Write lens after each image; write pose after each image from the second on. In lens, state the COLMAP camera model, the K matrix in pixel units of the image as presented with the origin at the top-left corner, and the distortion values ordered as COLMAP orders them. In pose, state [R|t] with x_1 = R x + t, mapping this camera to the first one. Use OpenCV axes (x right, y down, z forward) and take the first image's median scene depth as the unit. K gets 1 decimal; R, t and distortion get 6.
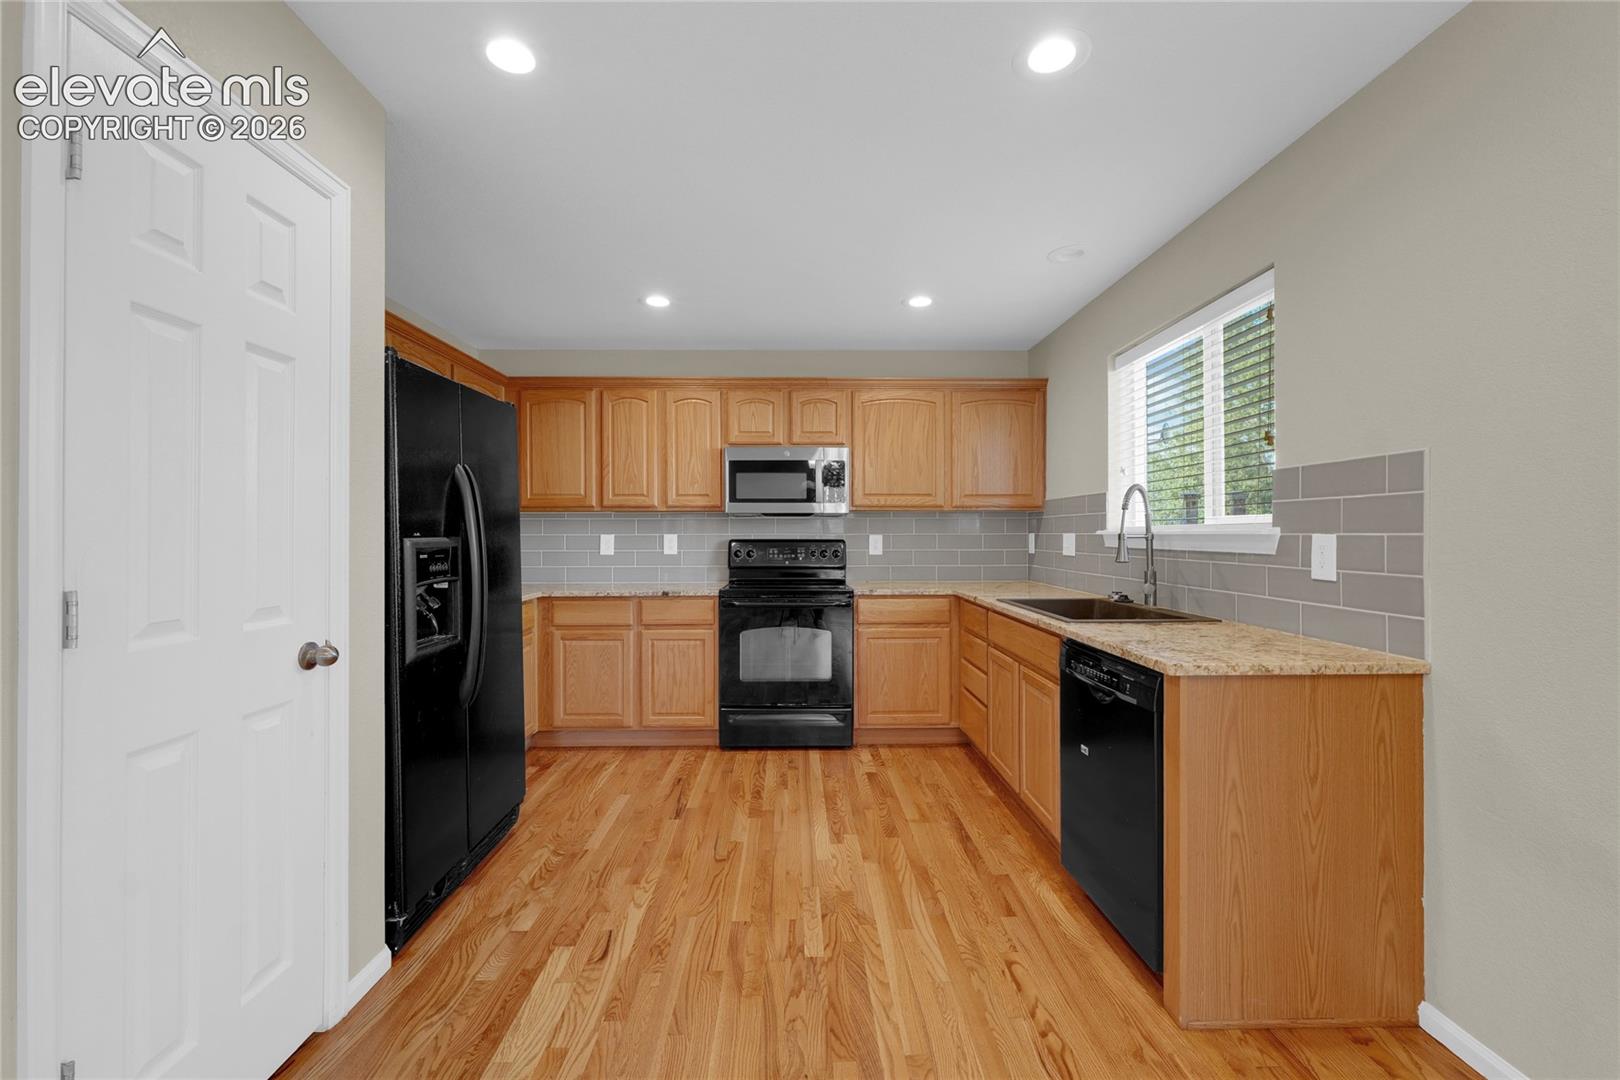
lens RADIAL K [[680.8, 0, 809.0], [0, 680.8, 534.9], [0, 0, 1]] dist [-0.000732, -0.000040]
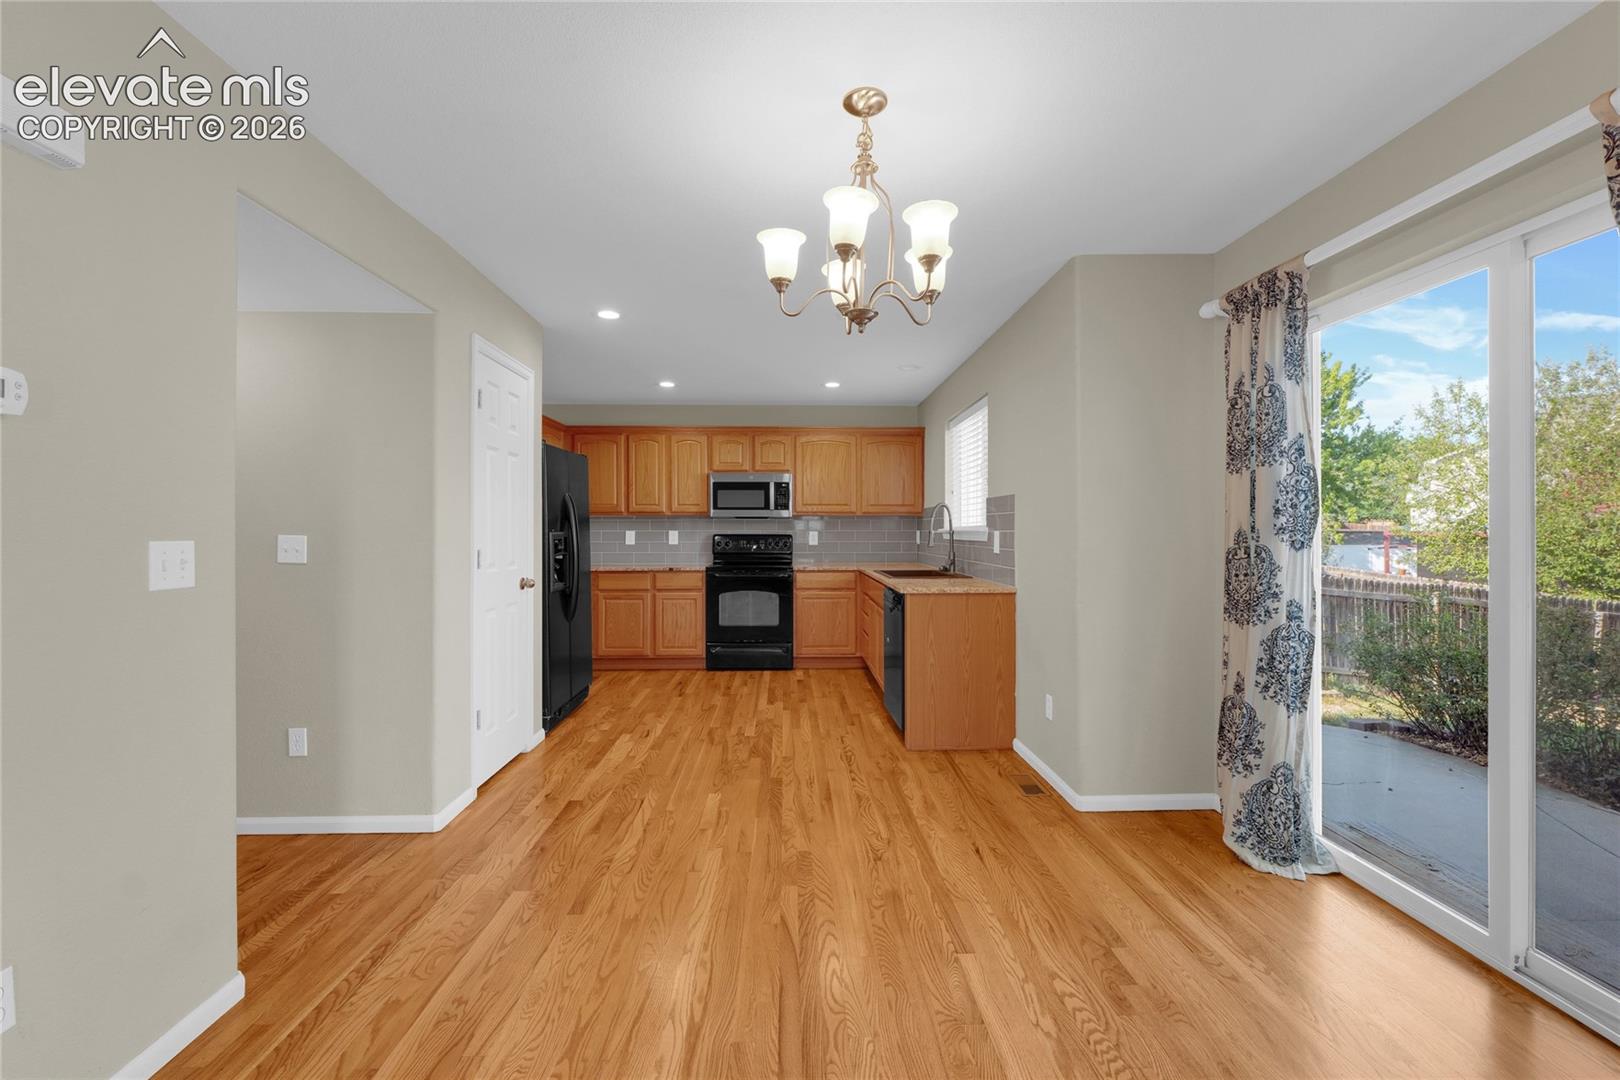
lens RADIAL K [[680.8, 0, 809.0], [0, 680.8, 534.9], [0, 0, 1]] dist [-0.000732, -0.000040]
pose [[0.999944, 0.001984, 0.010434, 0.086997], [-0.002033, 0.999987, 0.004715, 0.000785], [-0.010424, -0.004736, 0.999934, -0.555755]]
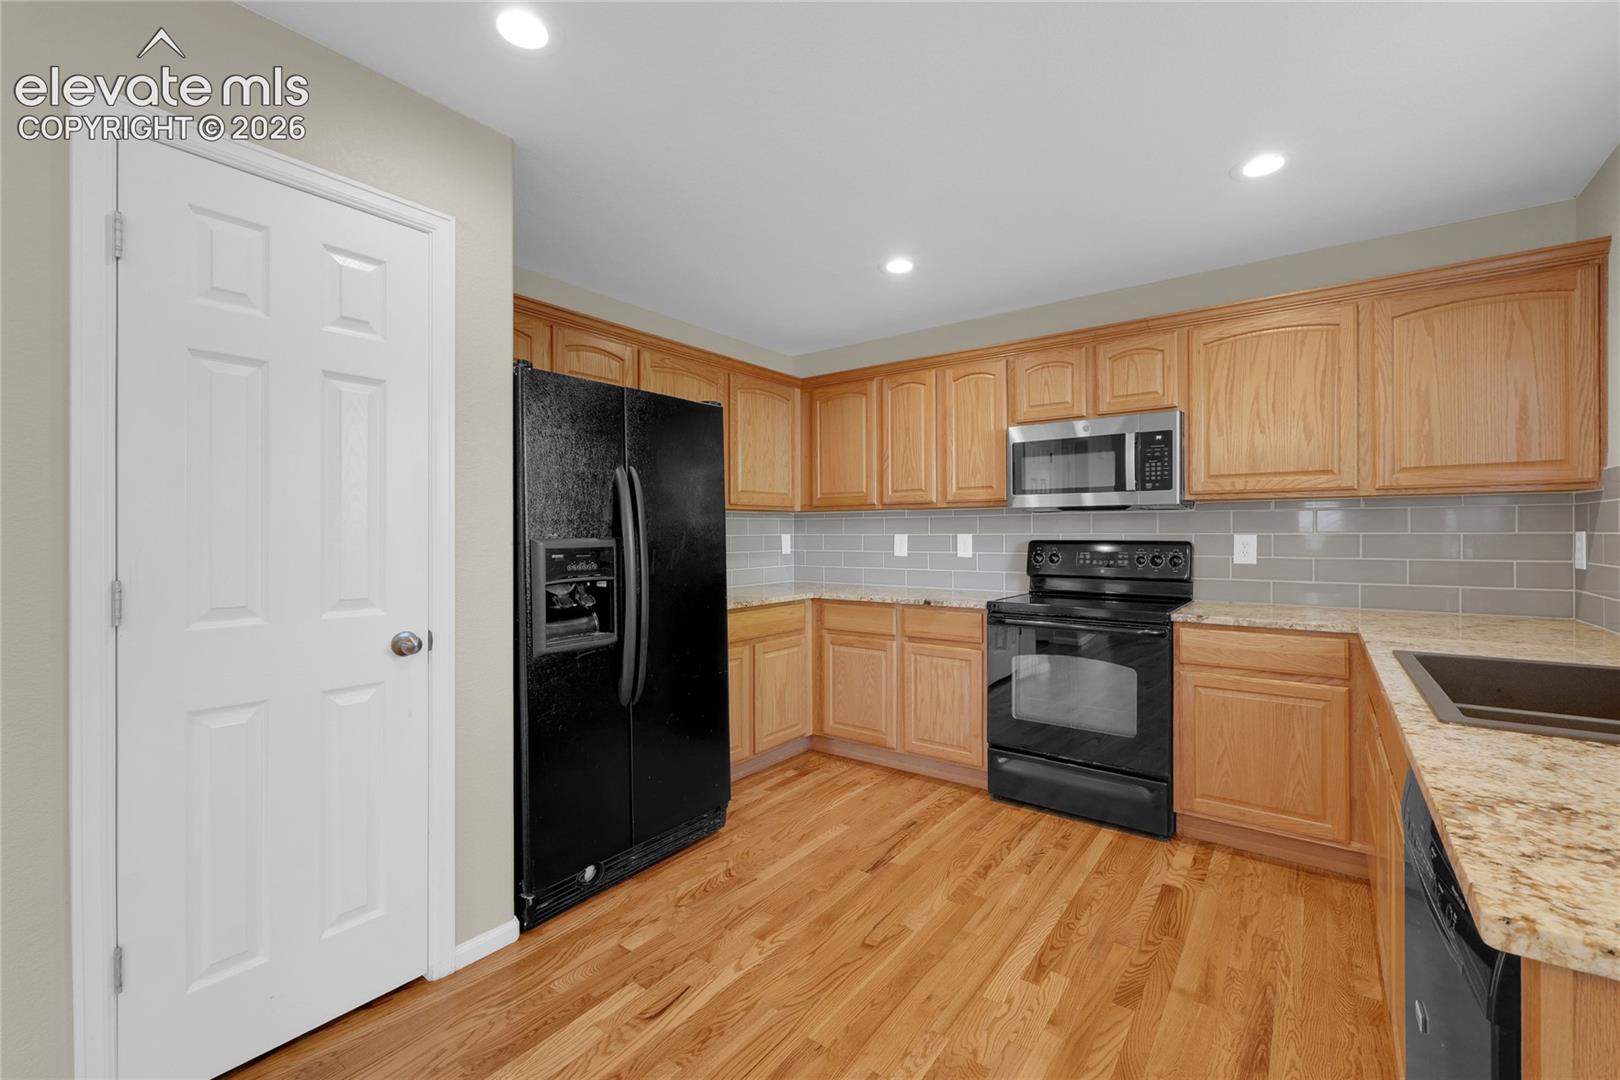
lens RADIAL K [[680.8, 0, 809.0], [0, 680.8, 534.9], [0, 0, 1]] dist [-0.000732, -0.000040]
pose [[0.786256, 0.000422, -0.617901, 0.208580], [0.000640, 0.999999, 0.001498, -0.001399], [0.617901, -0.001574, 0.786255, 0.227432]]
